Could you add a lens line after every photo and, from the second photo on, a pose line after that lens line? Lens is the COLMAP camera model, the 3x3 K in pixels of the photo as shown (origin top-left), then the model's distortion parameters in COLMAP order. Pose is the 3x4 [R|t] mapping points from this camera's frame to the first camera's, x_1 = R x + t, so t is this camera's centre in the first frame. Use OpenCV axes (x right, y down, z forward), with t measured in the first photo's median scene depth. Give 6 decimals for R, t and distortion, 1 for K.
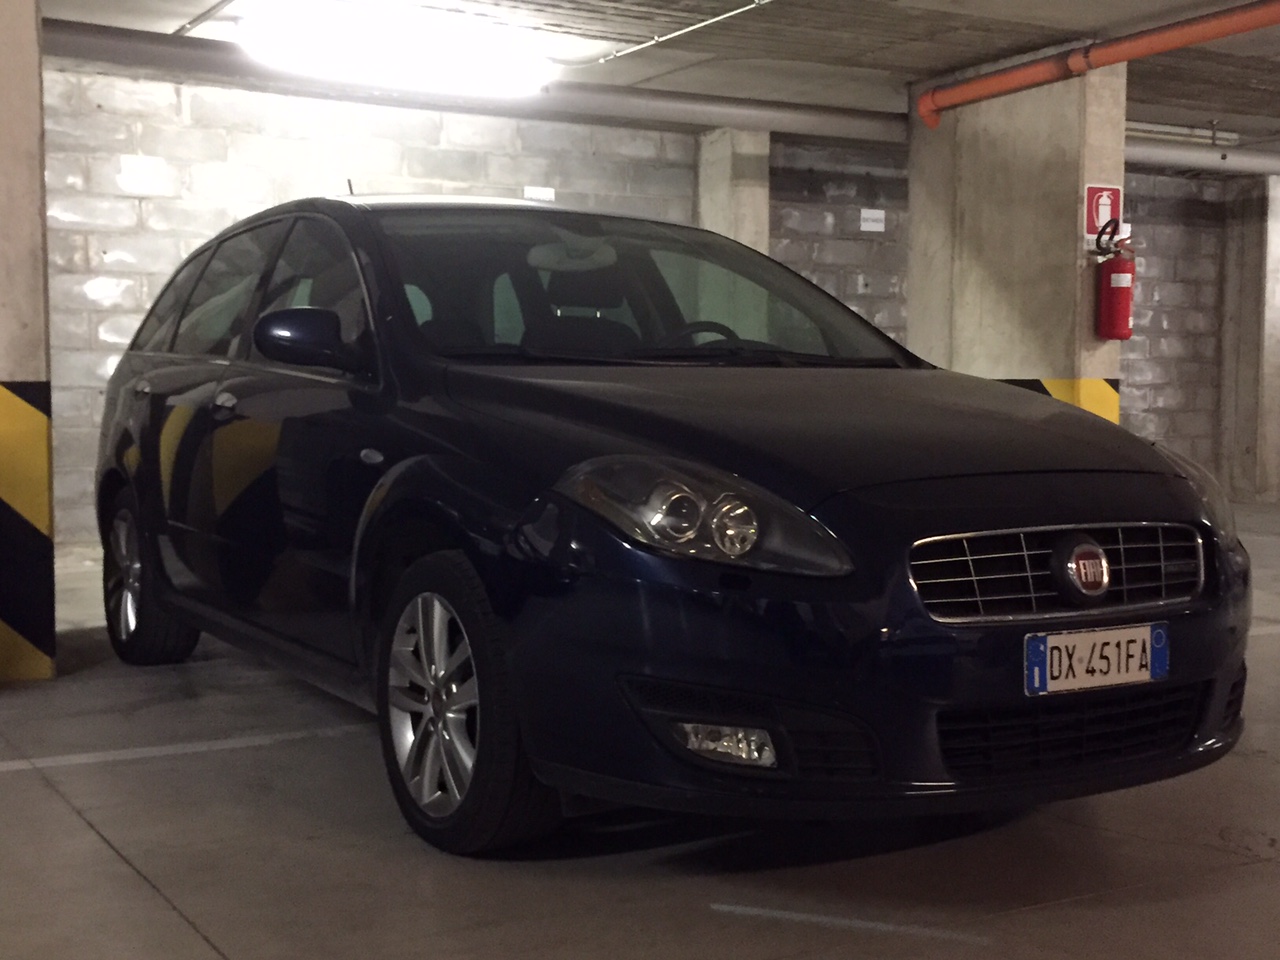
lens RADIAL K [[1598.9, 0, 605.8], [0, 1598.9, 496.1], [0, 0, 1]] dist [0.012989, 0.000000]
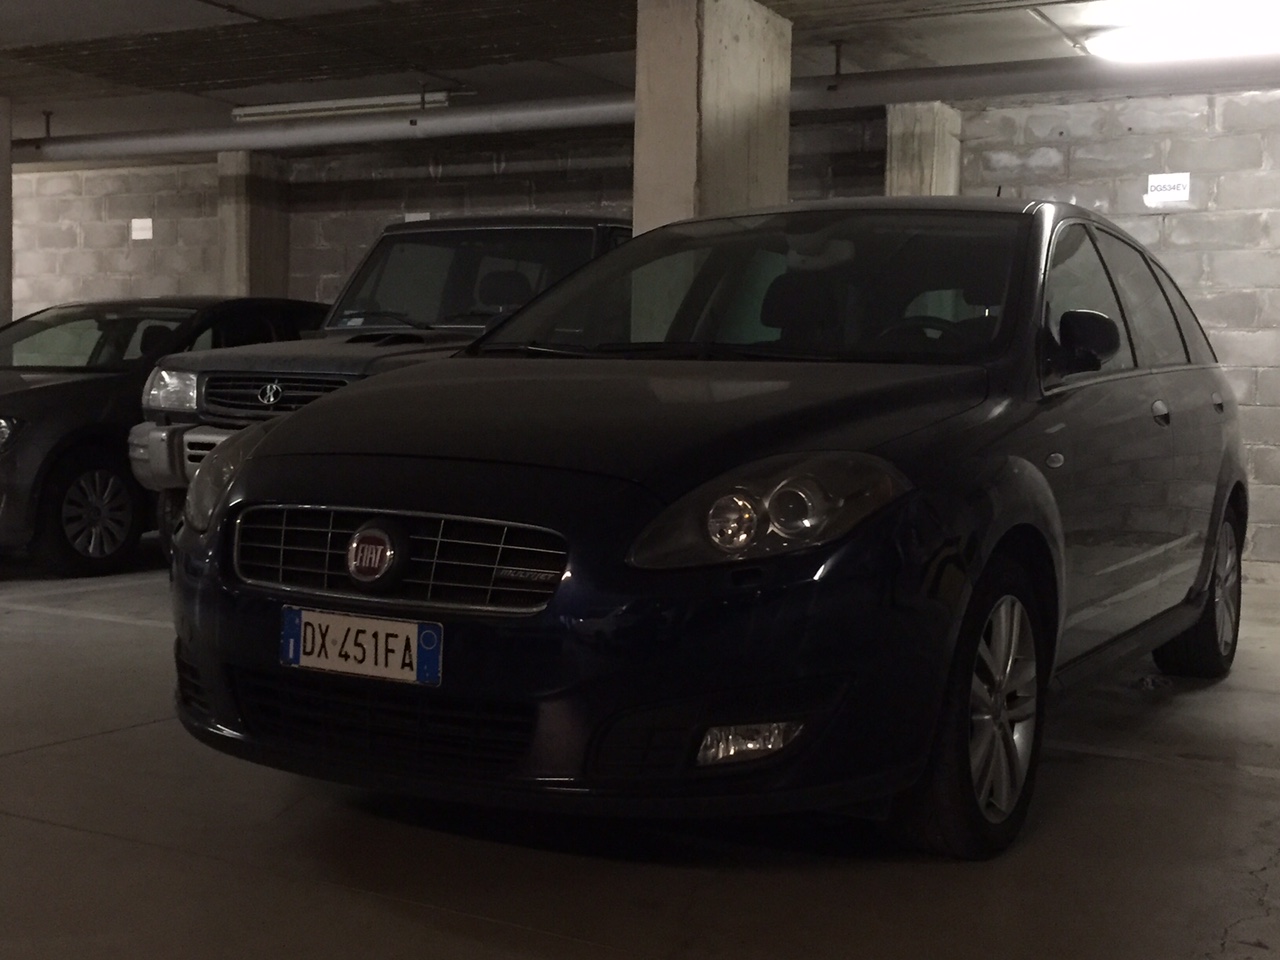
lens RADIAL K [[1598.9, 0, 605.2], [0, 1598.9, 457.6], [0, 0, 1]] dist [0.012989, 0.000000]
pose [[0.495182, 0.040101, -0.867863, 1.208319], [-0.078215, 0.996935, 0.001437, -0.026294], [0.865261, 0.067168, 0.496801, 0.623602]]
